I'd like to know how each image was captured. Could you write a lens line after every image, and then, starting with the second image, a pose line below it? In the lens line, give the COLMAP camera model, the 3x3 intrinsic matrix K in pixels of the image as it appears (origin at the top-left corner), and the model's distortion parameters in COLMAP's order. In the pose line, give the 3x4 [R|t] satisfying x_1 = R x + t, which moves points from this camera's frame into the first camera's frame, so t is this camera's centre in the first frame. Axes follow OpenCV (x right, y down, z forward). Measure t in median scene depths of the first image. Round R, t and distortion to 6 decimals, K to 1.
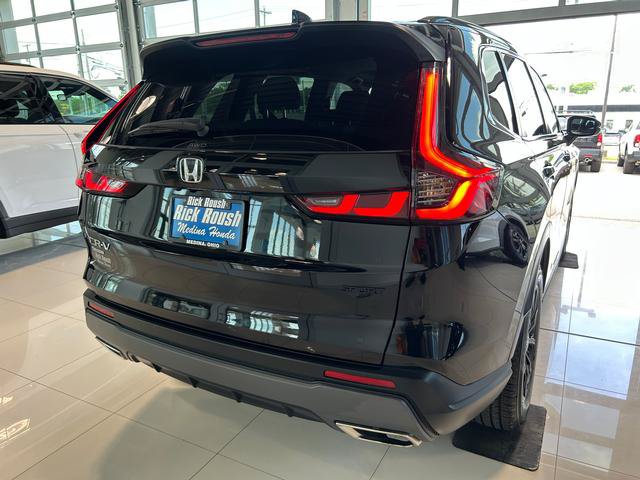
lens RADIAL K [[488.9, 0, 321.4], [0, 488.9, 239.9], [0, 0, 1]] dist [0.067989, 0.001670]
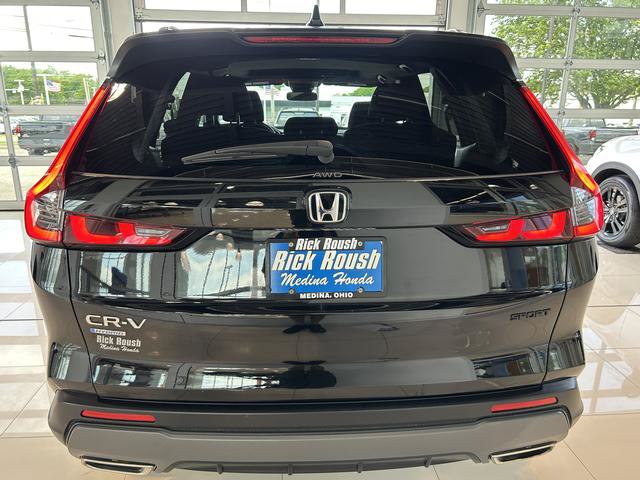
lens RADIAL K [[488.9, 0, 320.5], [0, 488.9, 240.6], [0, 0, 1]] dist [0.067989, 0.001670]
pose [[0.850966, -0.125409, 0.510030, -0.649414], [0.119476, 0.991838, 0.044536, -0.118566], [-0.511452, 0.023037, 0.859003, 0.317829]]
